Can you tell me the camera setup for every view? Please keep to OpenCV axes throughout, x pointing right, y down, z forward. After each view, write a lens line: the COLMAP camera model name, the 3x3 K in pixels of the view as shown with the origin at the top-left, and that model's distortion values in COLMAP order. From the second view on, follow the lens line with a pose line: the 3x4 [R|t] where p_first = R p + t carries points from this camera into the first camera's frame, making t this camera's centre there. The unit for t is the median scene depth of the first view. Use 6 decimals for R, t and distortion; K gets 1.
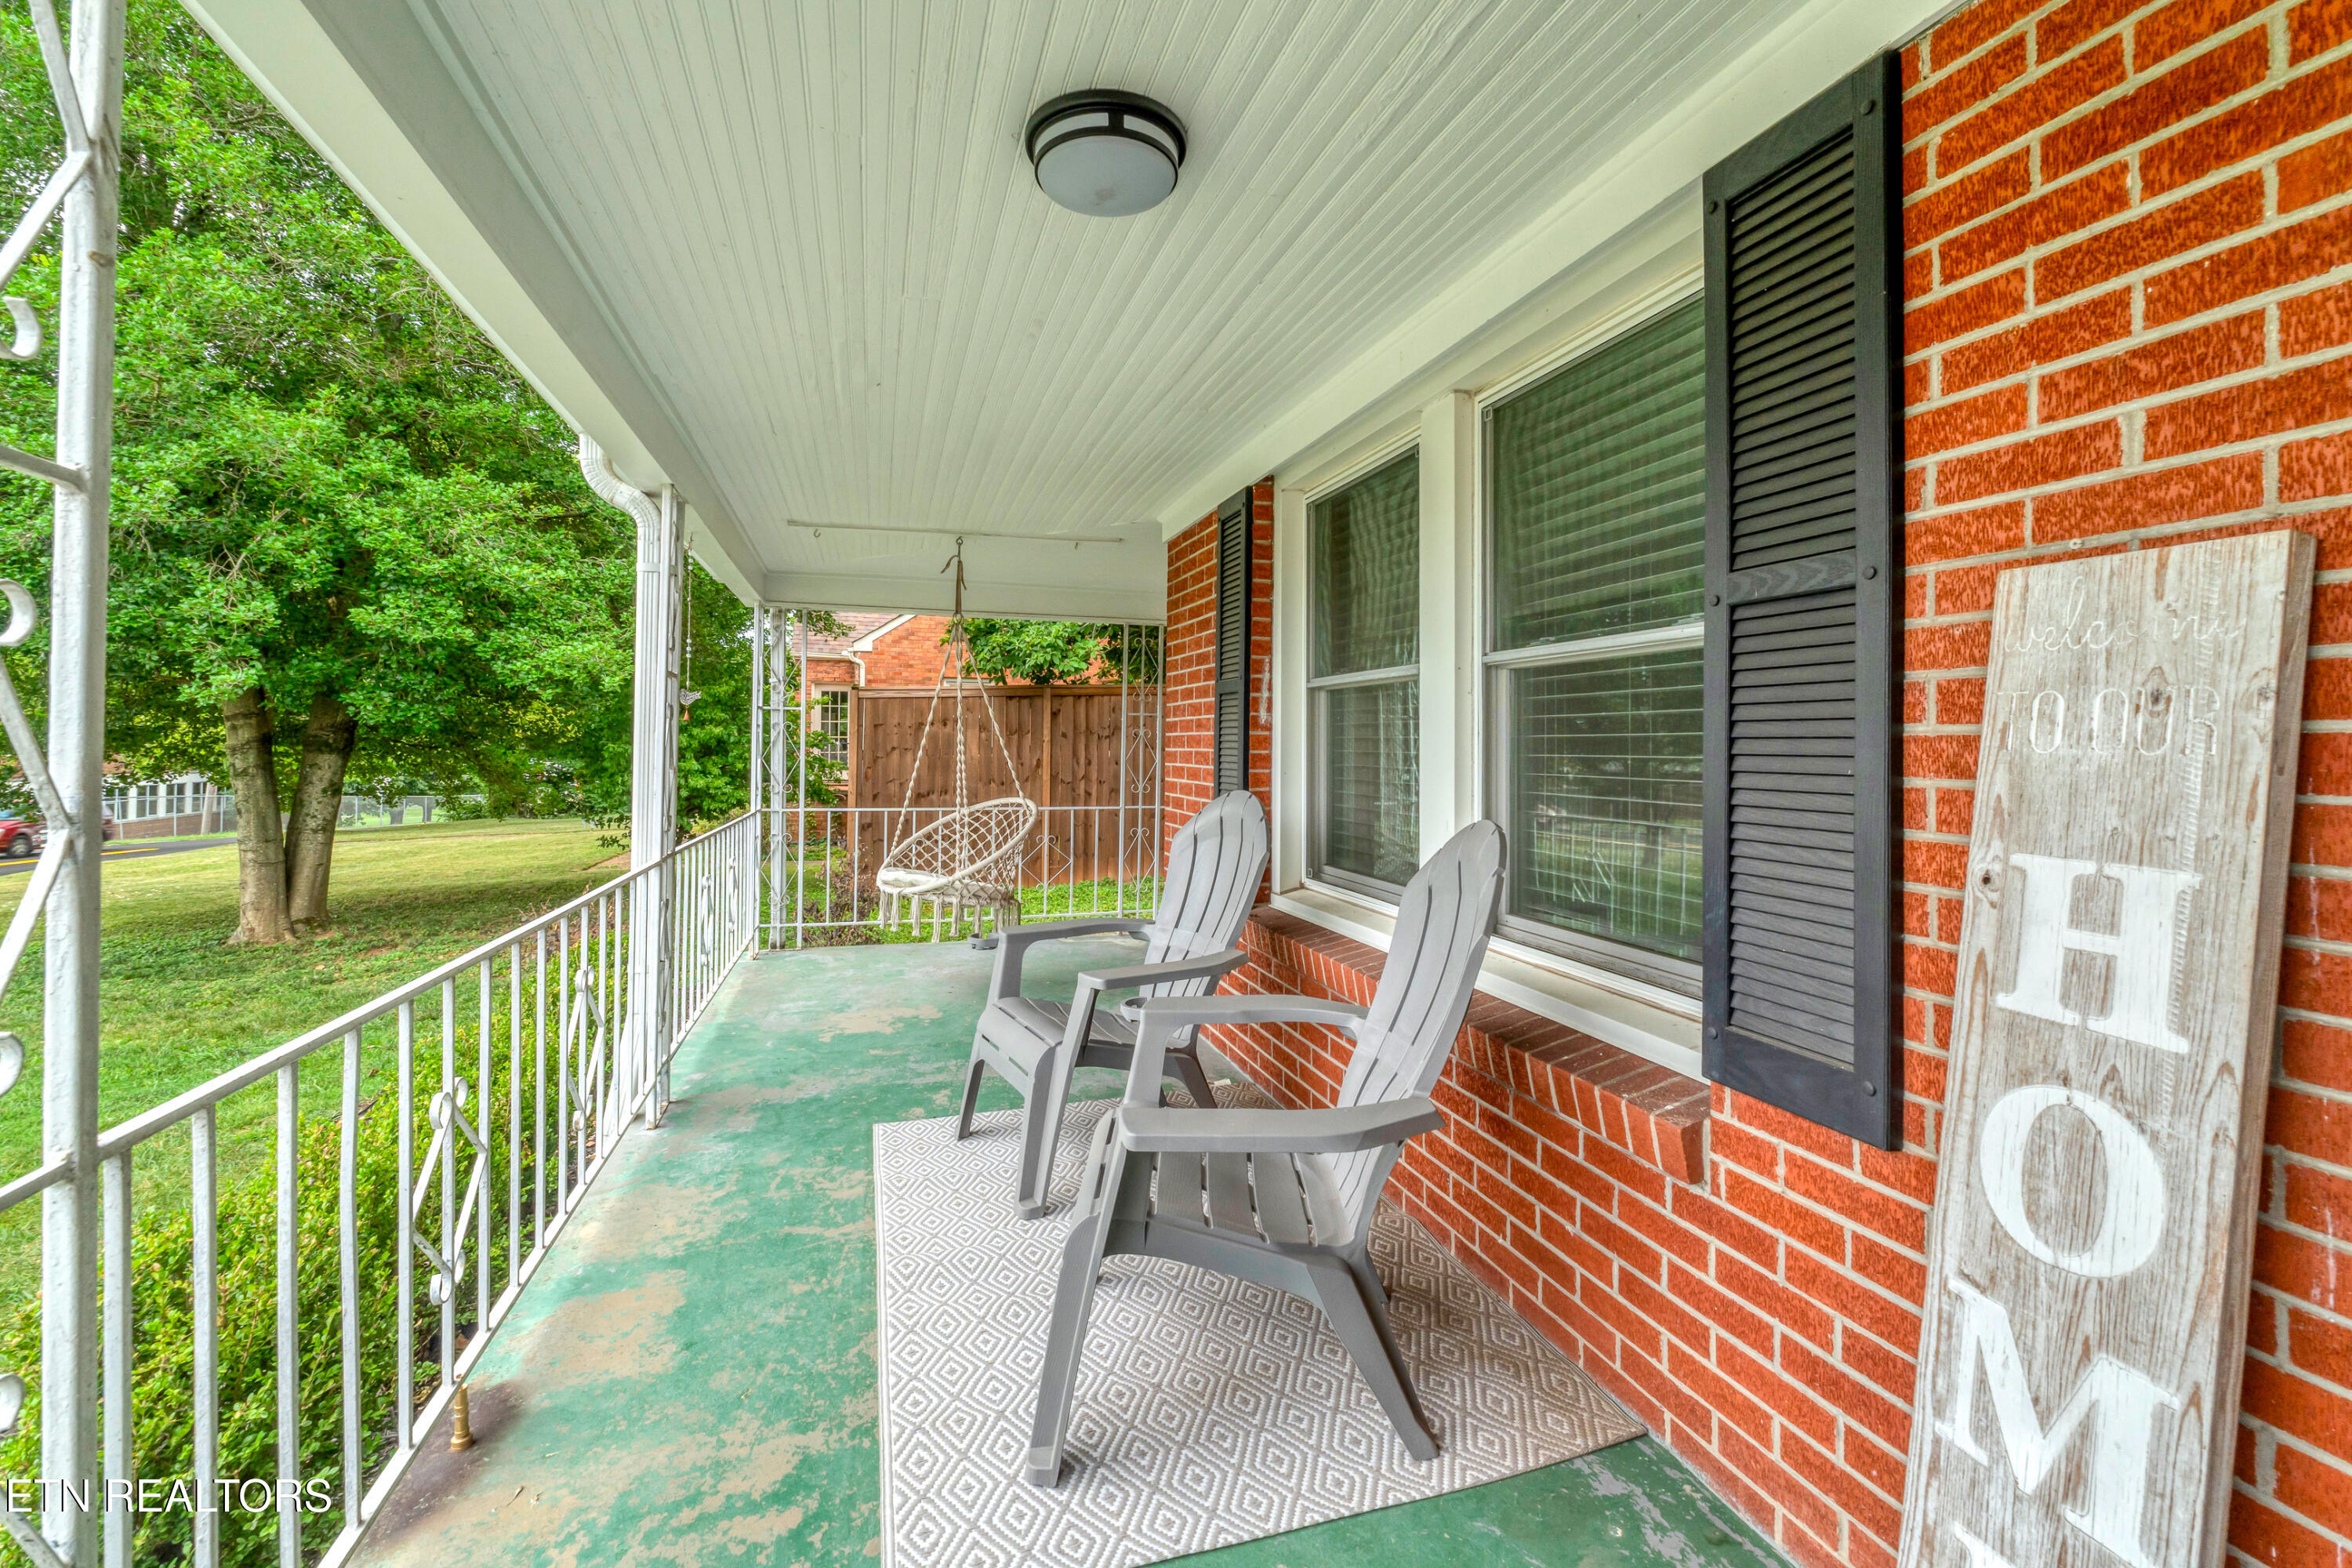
lens RADIAL K [[1024.5, 0, 1169.0], [0, 1024.5, 729.9], [0, 0, 1]] dist [-0.011087, 0.000611]
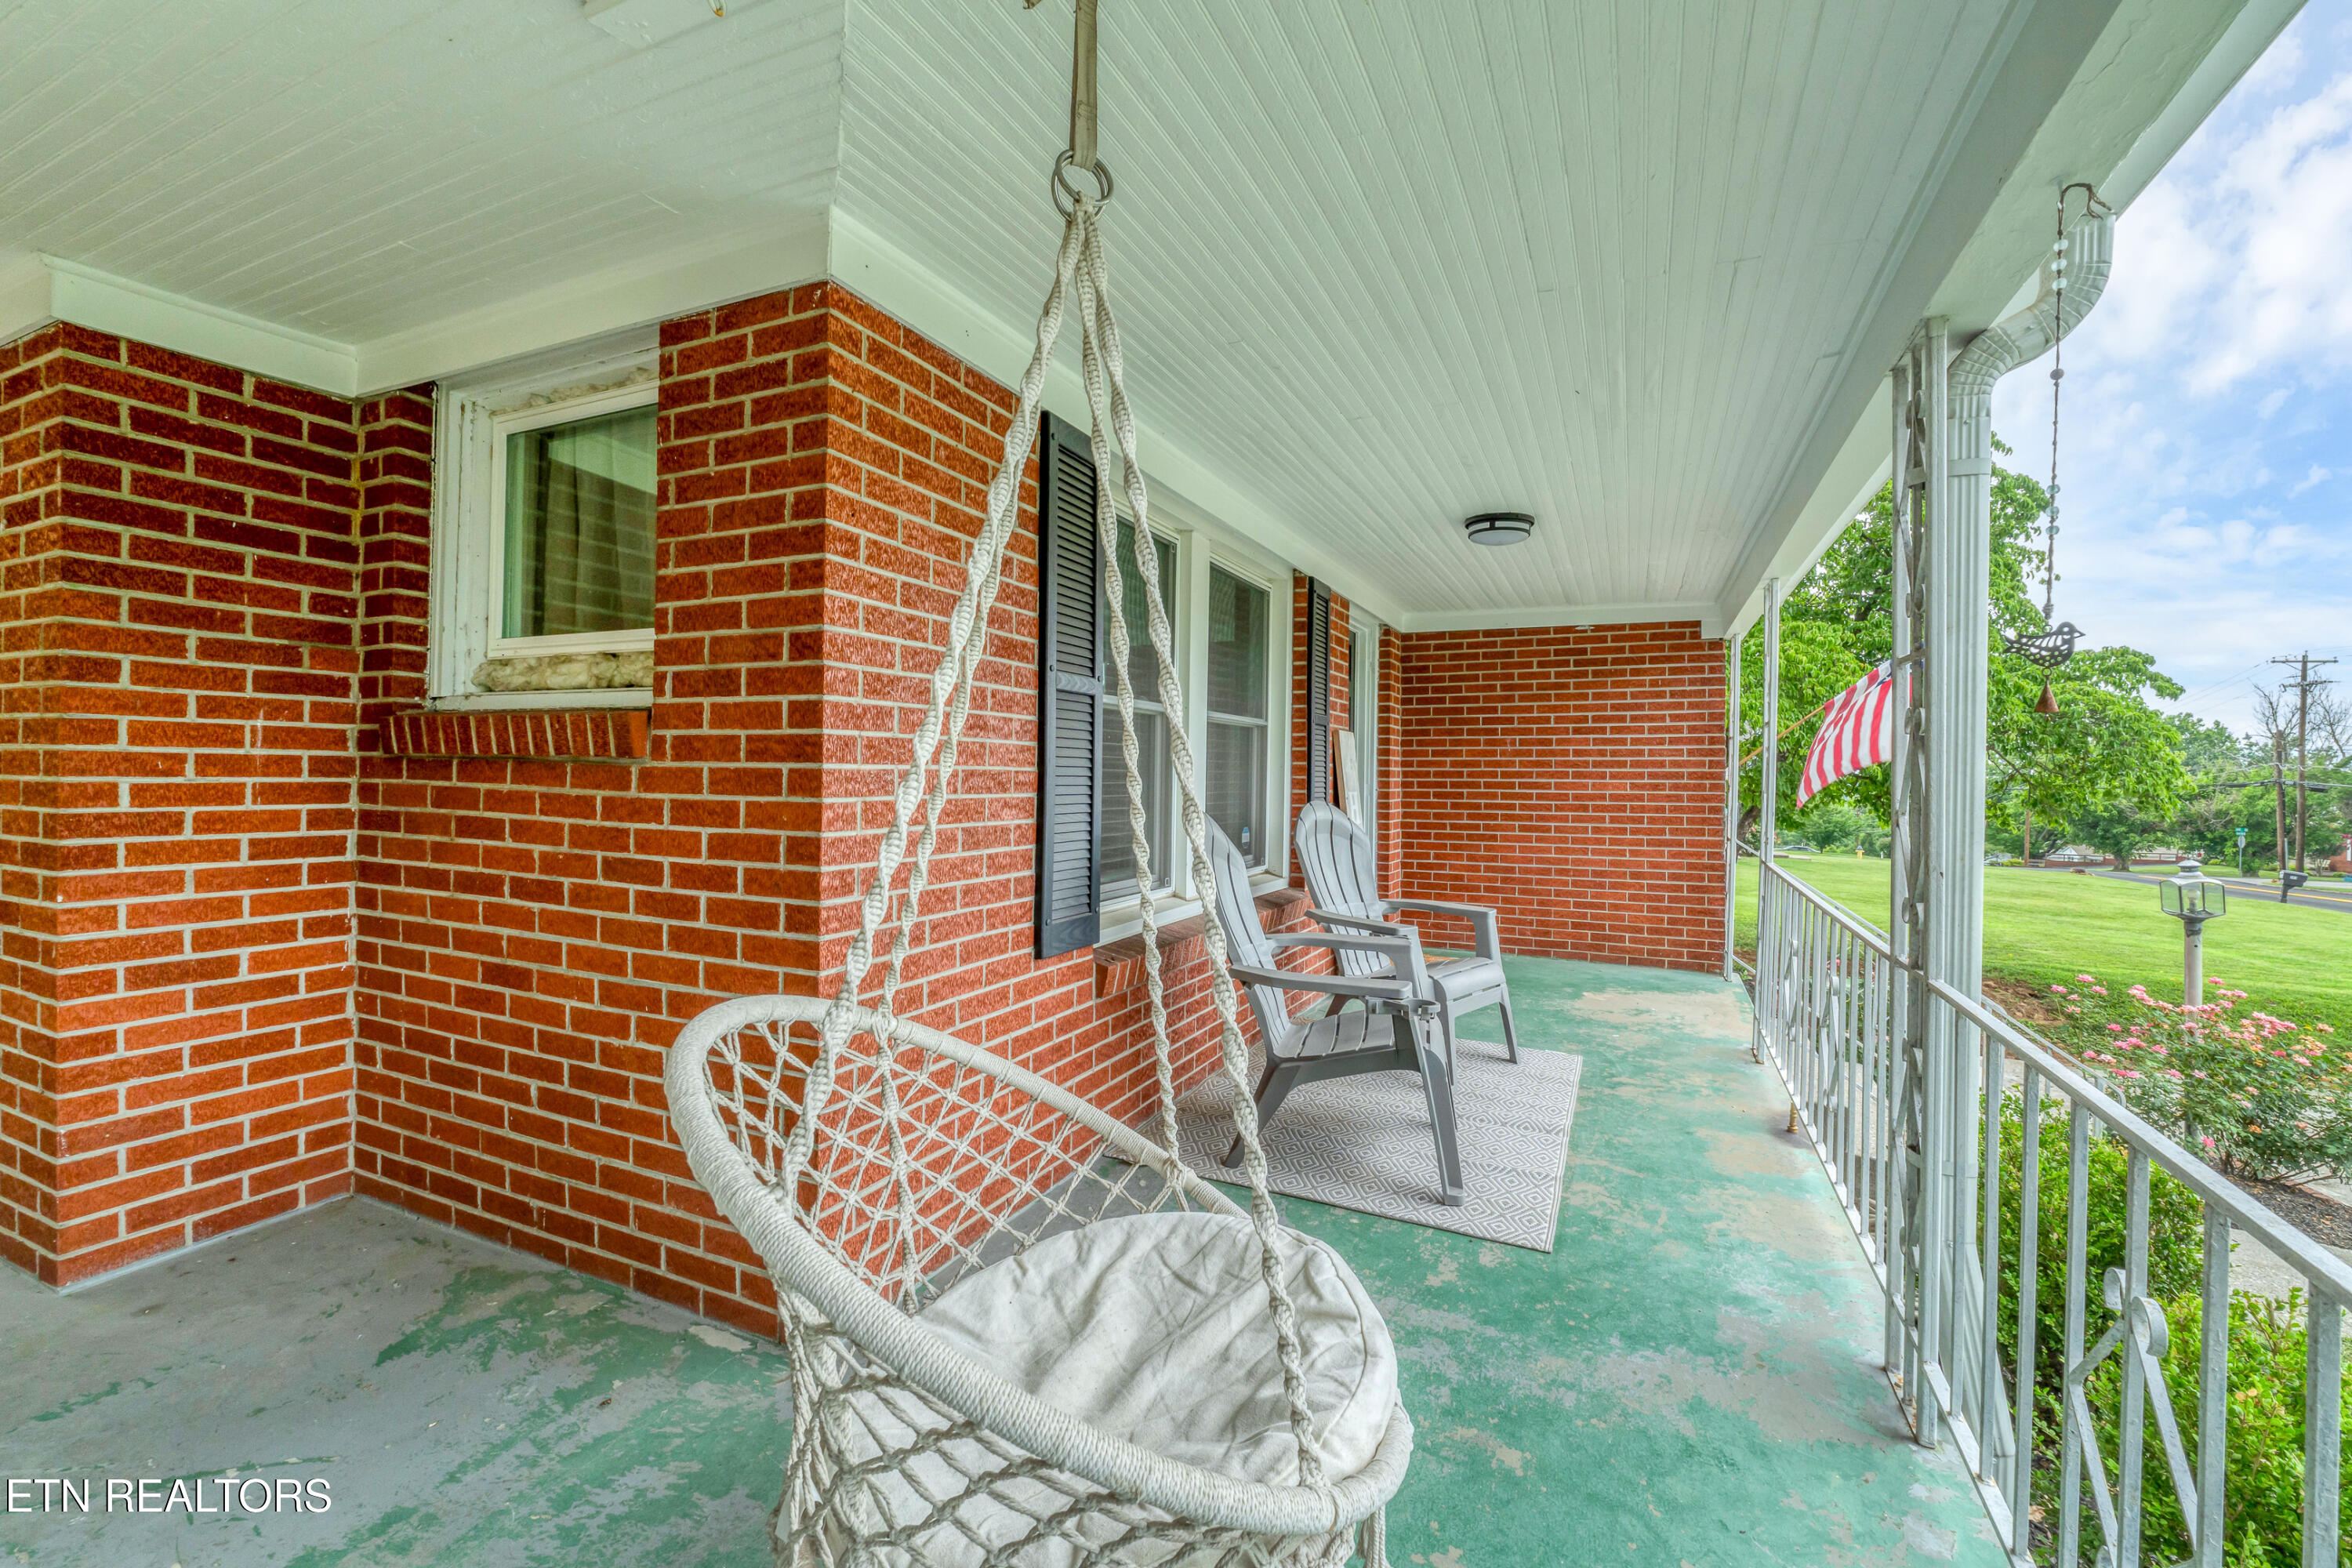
lens RADIAL K [[1024.5, 0, 1169.0], [0, 1024.5, 775.3], [0, 0, 1]] dist [-0.011087, 0.000611]
pose [[-0.758815, -0.024268, 0.650854, -0.736391], [-0.031957, 0.999489, 0.000010, 0.034037], [-0.650522, -0.020792, -0.759203, 2.323360]]
